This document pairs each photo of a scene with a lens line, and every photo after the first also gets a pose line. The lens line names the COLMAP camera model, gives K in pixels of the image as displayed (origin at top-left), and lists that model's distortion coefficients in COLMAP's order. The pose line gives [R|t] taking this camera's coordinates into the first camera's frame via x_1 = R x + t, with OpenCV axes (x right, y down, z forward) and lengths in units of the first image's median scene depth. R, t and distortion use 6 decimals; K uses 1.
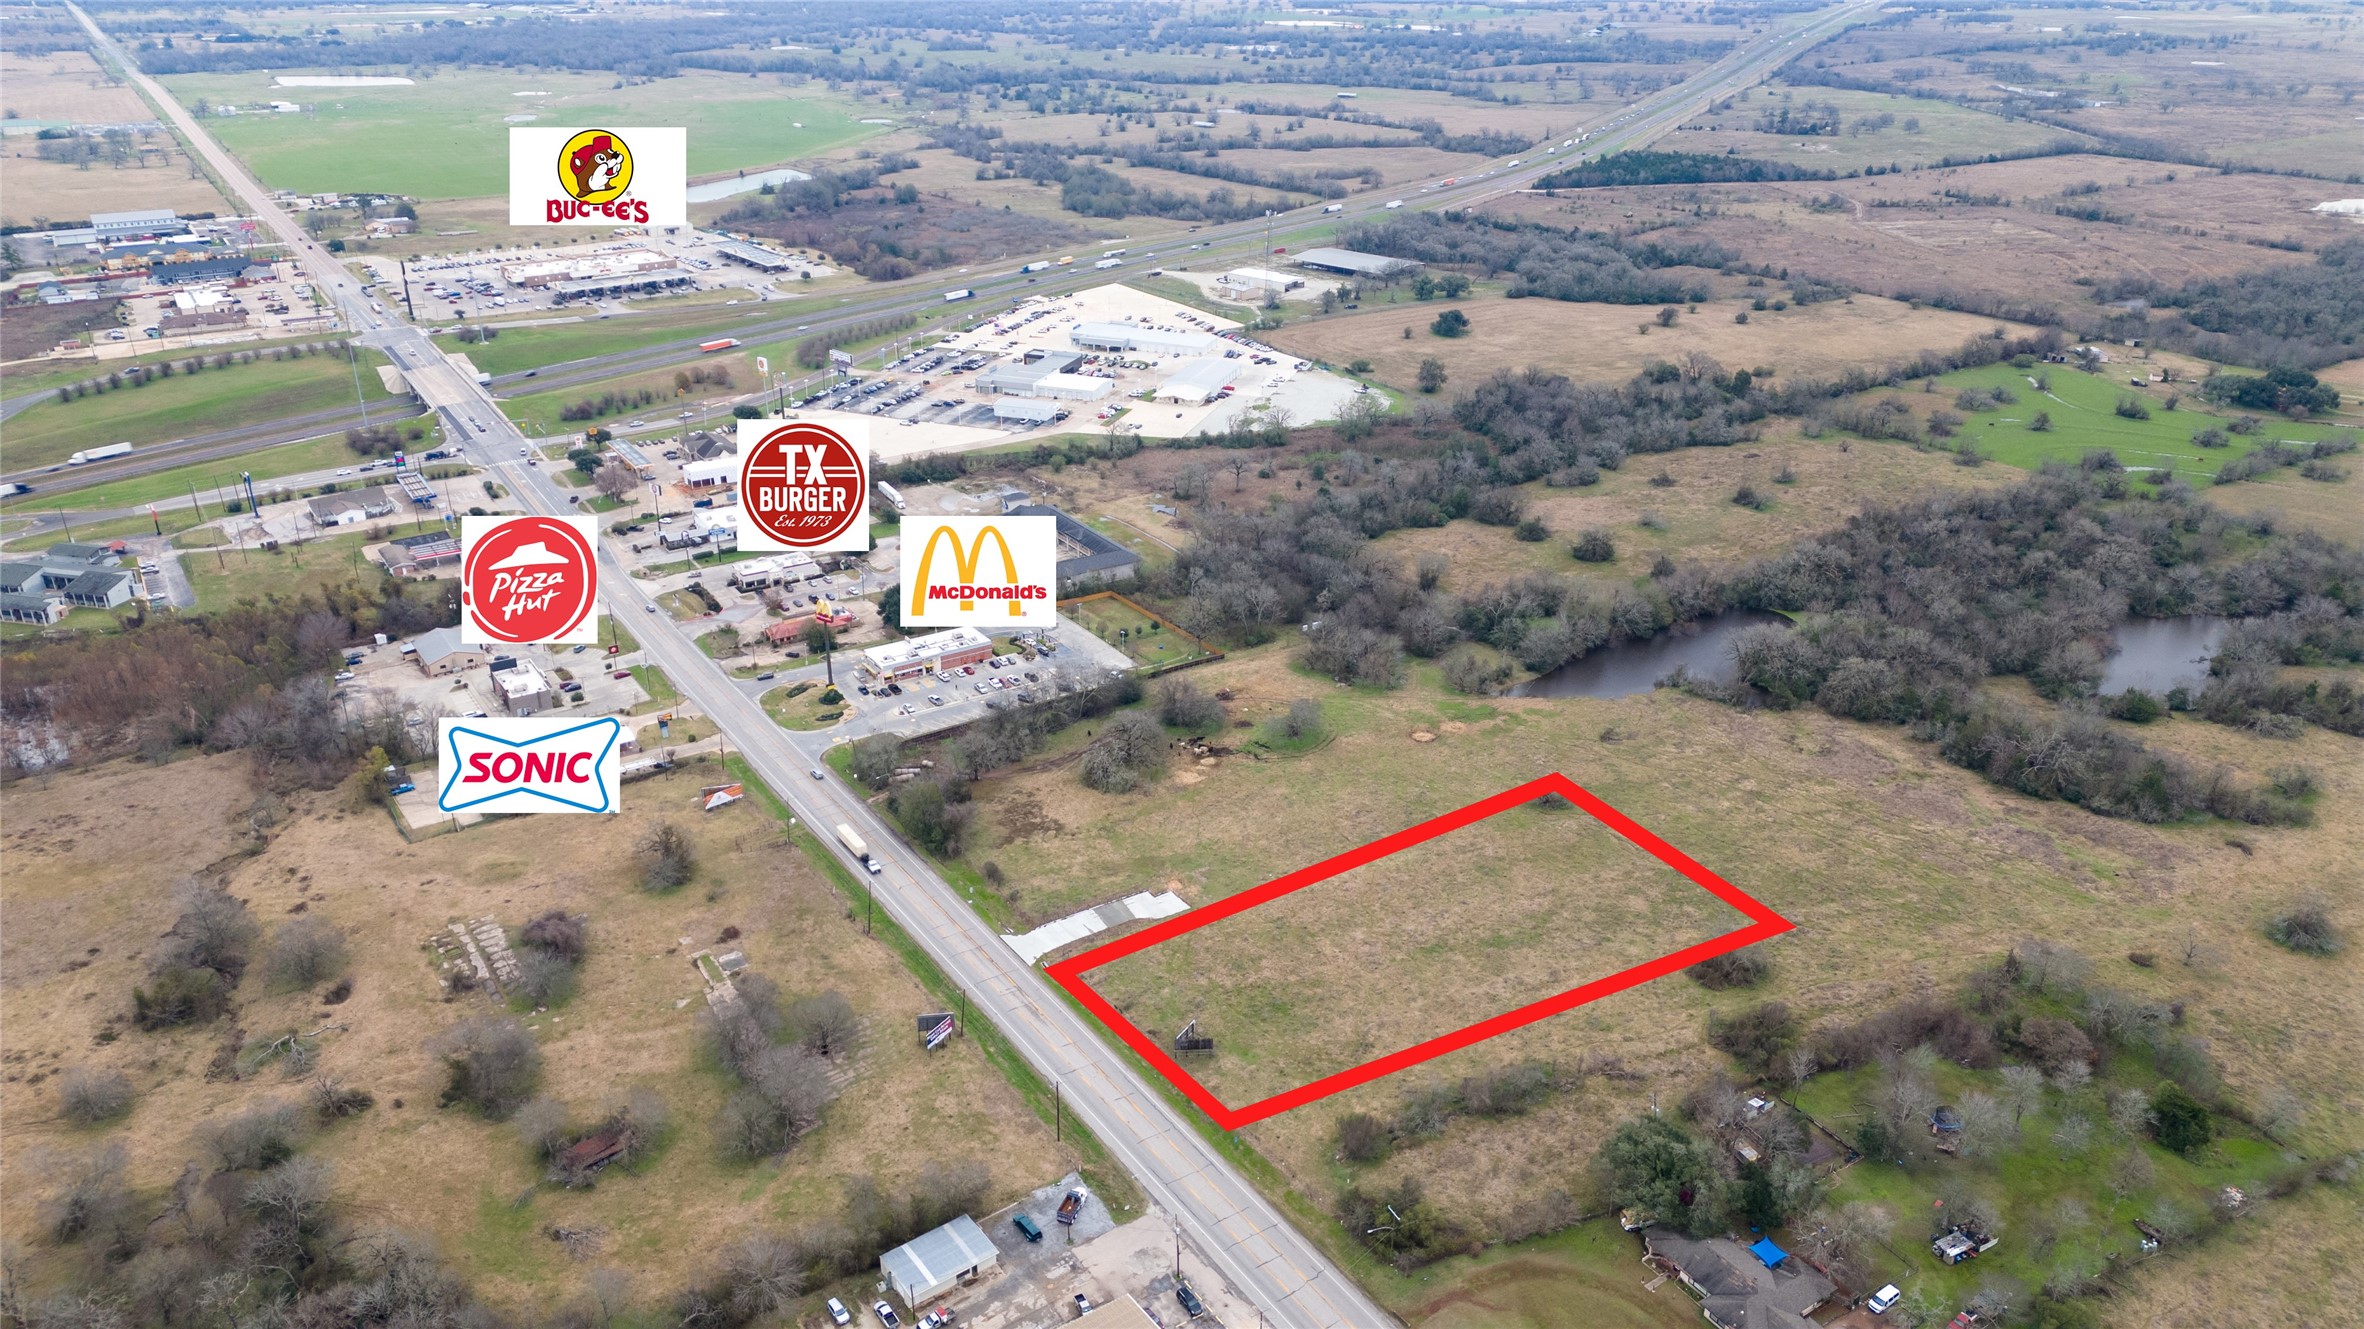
lens RADIAL K [[1639.7, 0, 1182.0], [0, 1639.7, 664.5], [0, 0, 1]] dist [0.093469, -0.097866]
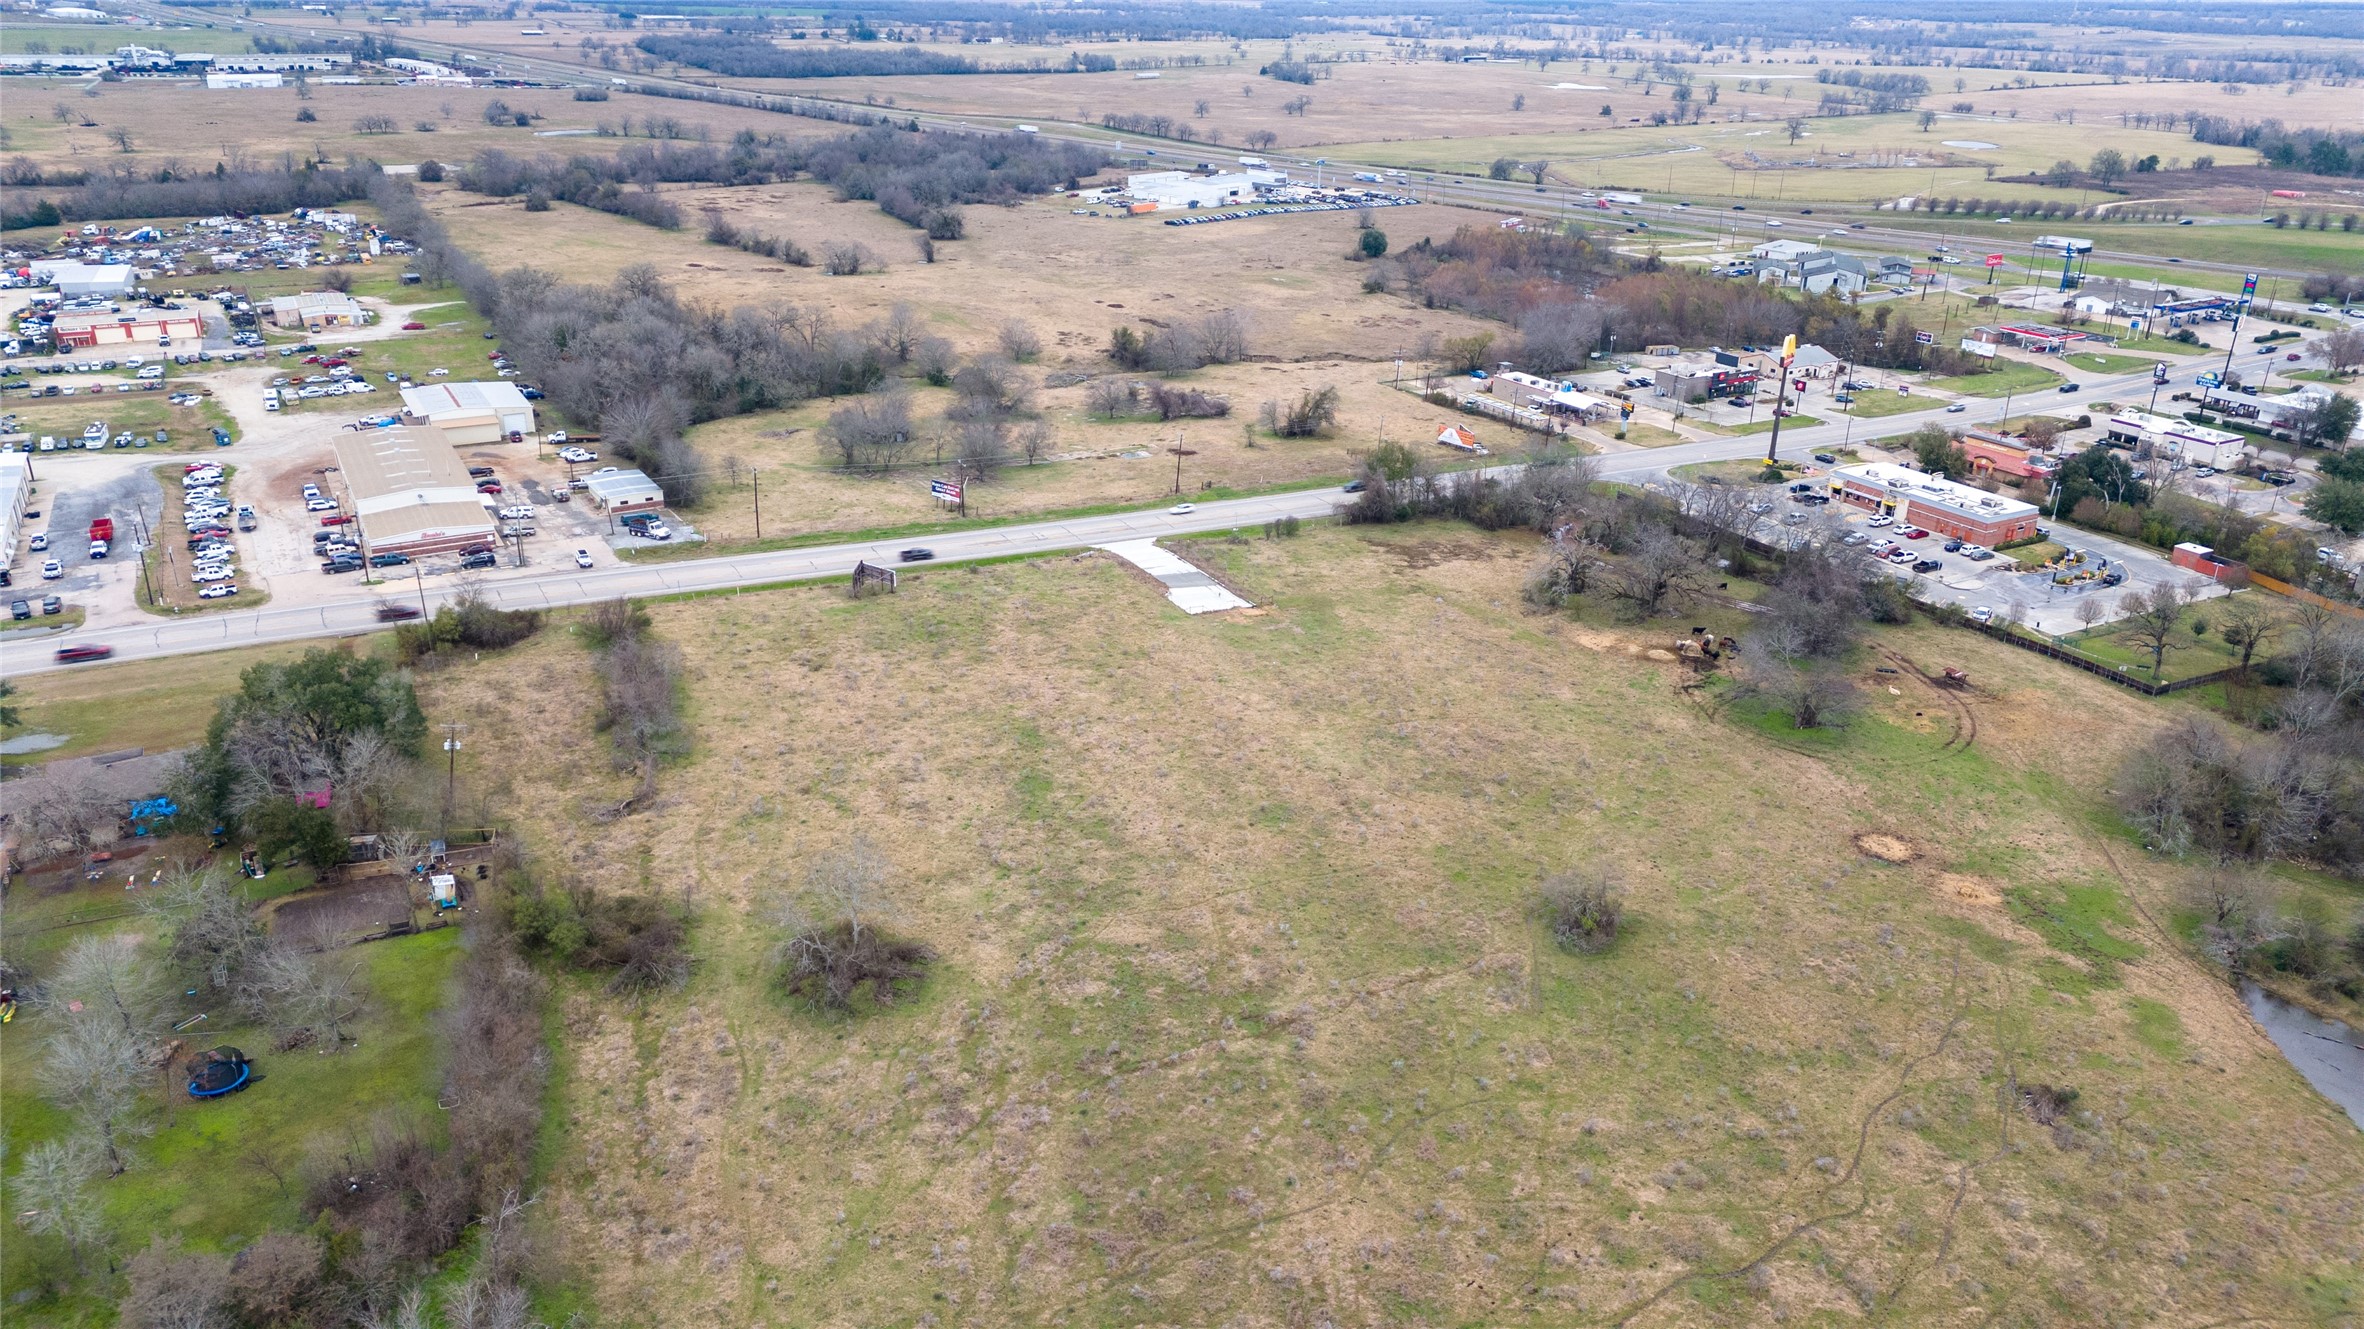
lens RADIAL K [[1639.7, 0, 1182.0], [0, 1639.7, 664.5], [0, 0, 1]] dist [0.093469, -0.097866]
pose [[-0.076733, 0.382539, -0.920747, 0.541974], [-0.424353, 0.823125, 0.377345, -0.082860], [0.902240, 0.419677, 0.099171, 0.746579]]
